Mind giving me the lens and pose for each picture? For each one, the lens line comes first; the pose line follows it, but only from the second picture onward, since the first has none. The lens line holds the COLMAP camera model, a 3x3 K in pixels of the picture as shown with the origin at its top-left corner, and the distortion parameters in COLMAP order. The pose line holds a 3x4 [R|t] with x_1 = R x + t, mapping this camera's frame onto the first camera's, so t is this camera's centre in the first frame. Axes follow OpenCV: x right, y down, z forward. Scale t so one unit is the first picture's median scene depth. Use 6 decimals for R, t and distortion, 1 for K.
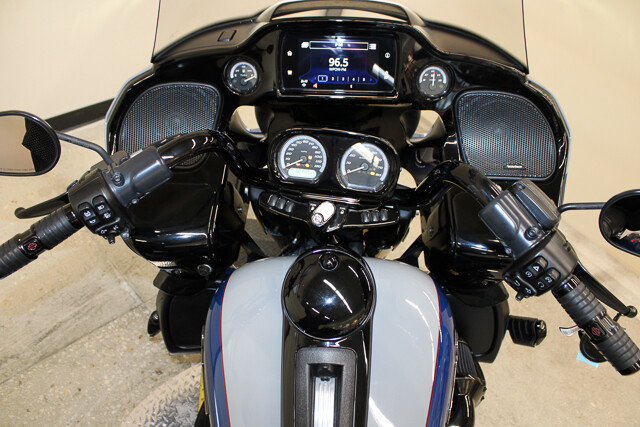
lens RADIAL K [[522.4, 0, 320.0], [0, 522.4, 213.5], [0, 0, 1]] dist [-0.180592, 0.160329]
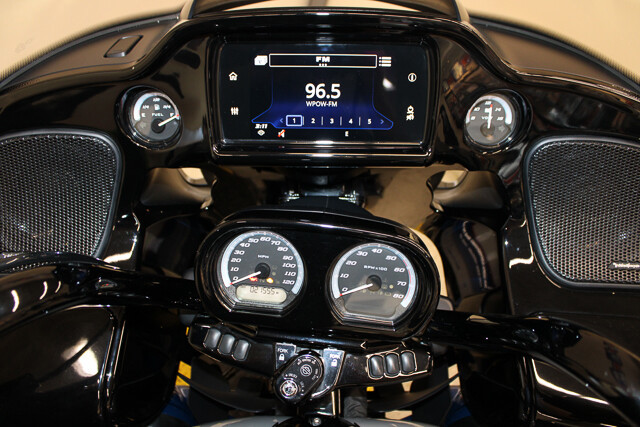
lens RADIAL K [[522.4, 0, 320.0], [0, 522.4, 213.5], [0, 0, 1]] dist [-0.180592, 0.160329]
pose [[0.999633, -0.019123, 0.019212, 0.019413], [0.018875, 0.999737, 0.013046, -0.166968], [-0.019457, -0.012678, 0.999730, 0.437941]]
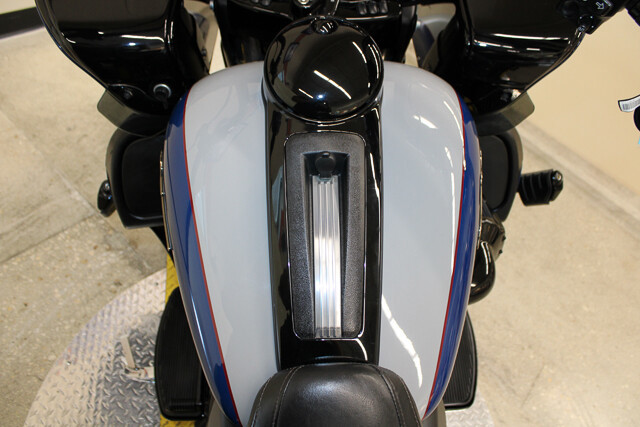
lens RADIAL K [[522.4, 0, 320.0], [0, 522.4, 213.5], [0, 0, 1]] dist [-0.180592, 0.160329]
pose [[0.996875, -0.040271, 0.067965, -0.042591], [0.035831, 0.997221, 0.065316, 0.268618], [-0.070406, -0.062677, 0.995547, 0.192009]]
